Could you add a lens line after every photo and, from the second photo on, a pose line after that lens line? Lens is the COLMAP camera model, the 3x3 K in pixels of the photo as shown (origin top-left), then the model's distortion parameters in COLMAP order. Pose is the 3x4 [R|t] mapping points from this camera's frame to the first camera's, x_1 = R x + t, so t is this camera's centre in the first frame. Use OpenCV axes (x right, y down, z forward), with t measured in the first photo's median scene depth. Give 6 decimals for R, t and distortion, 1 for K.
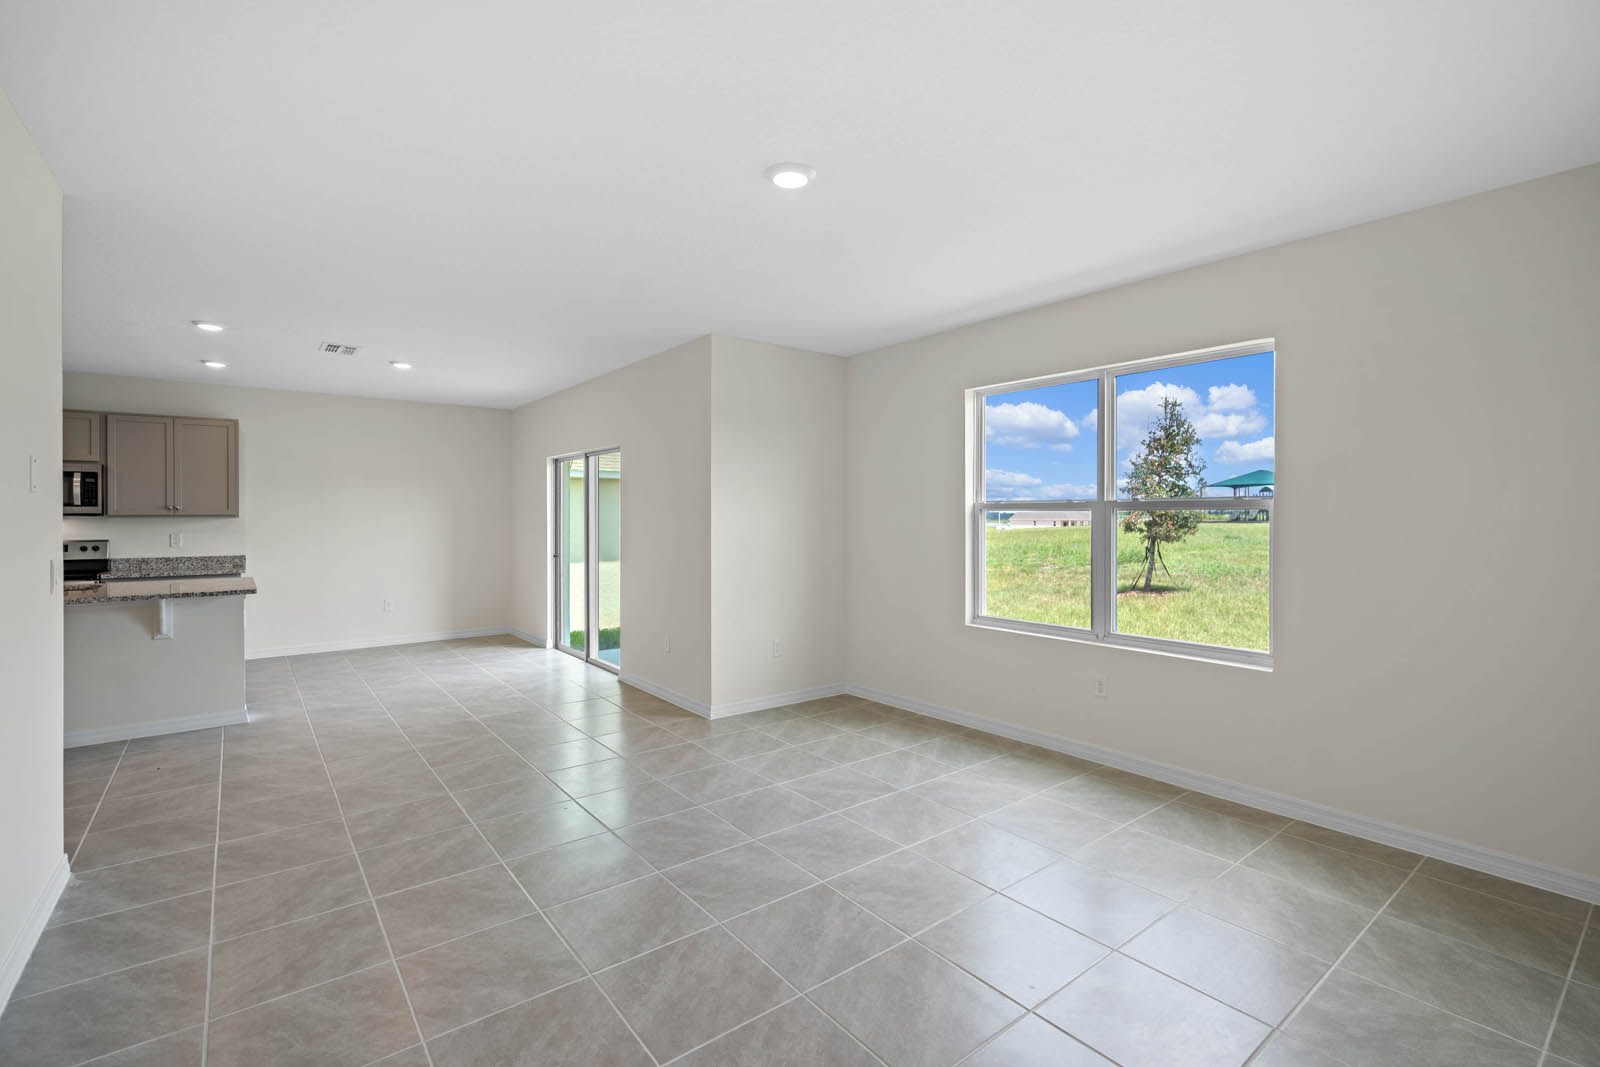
lens RADIAL K [[735.0, 0, 810.0], [0, 735.0, 514.1], [0, 0, 1]] dist [-0.005669, 0.002652]
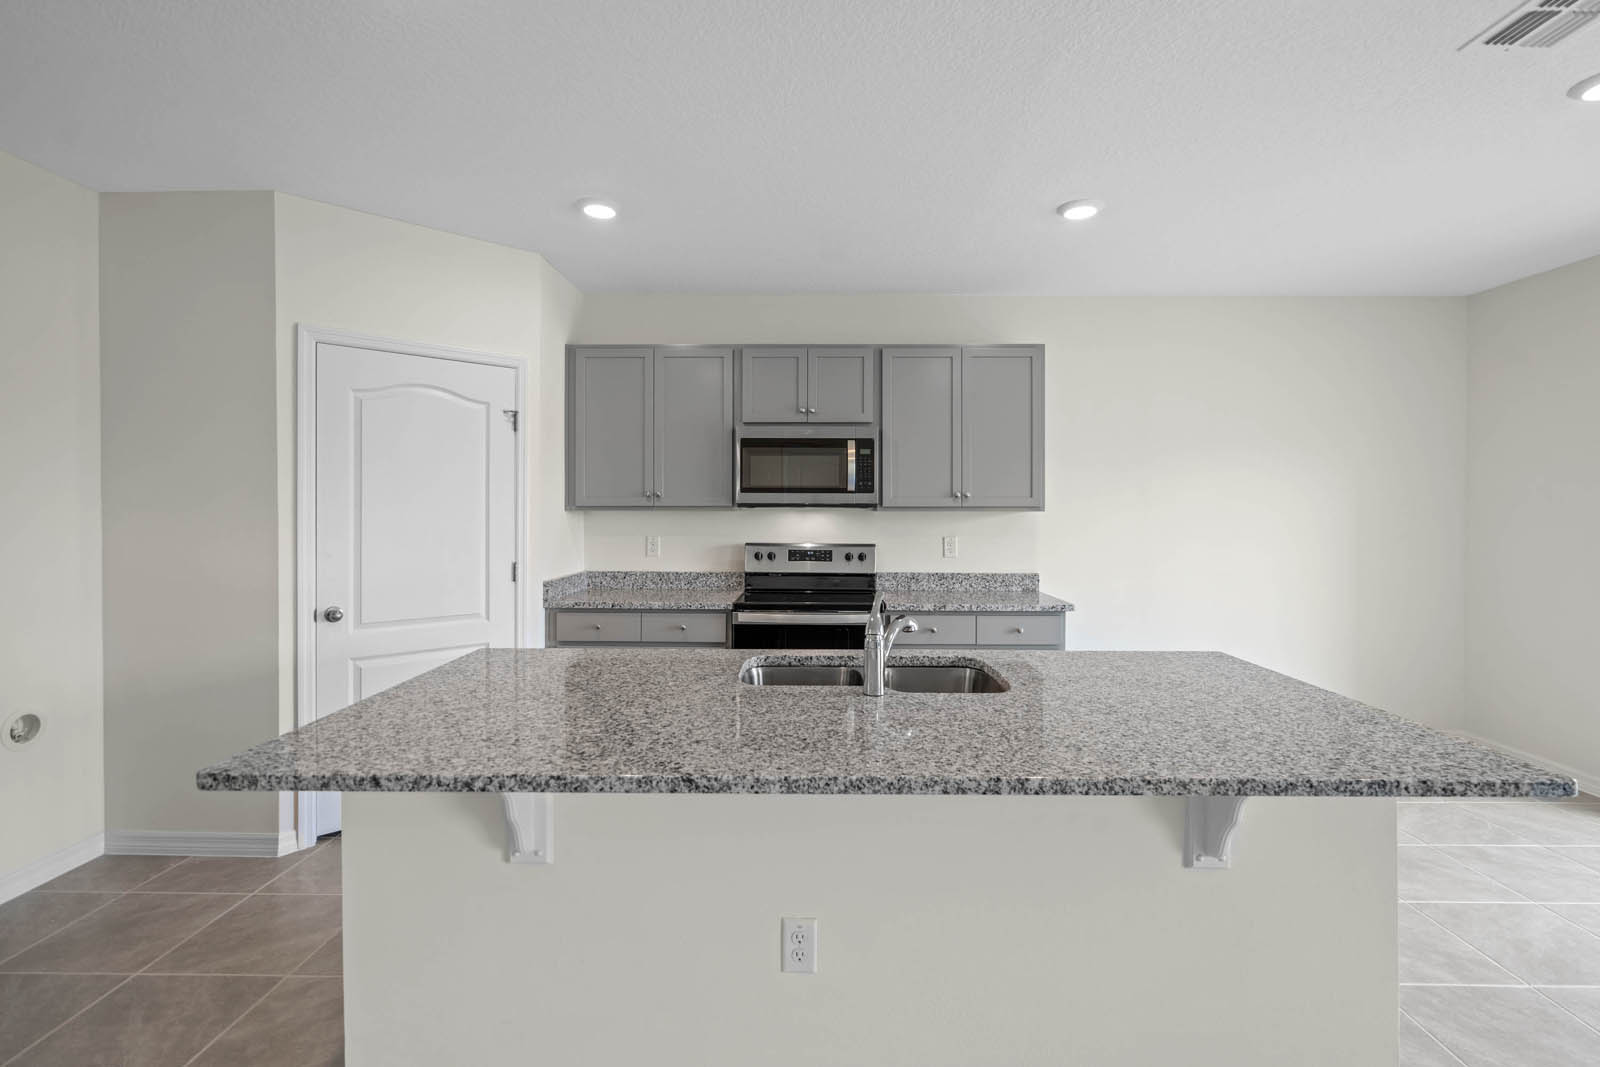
lens RADIAL K [[739.3, 0, 800.3], [0, 739.3, 513.1], [0, 0, 1]] dist [0.001091, -0.002077]
pose [[0.772990, 0.008084, -0.634367, -0.617874], [-0.002475, 0.999950, 0.009728, 0.001112], [0.634414, -0.005949, 0.772971, 0.467837]]
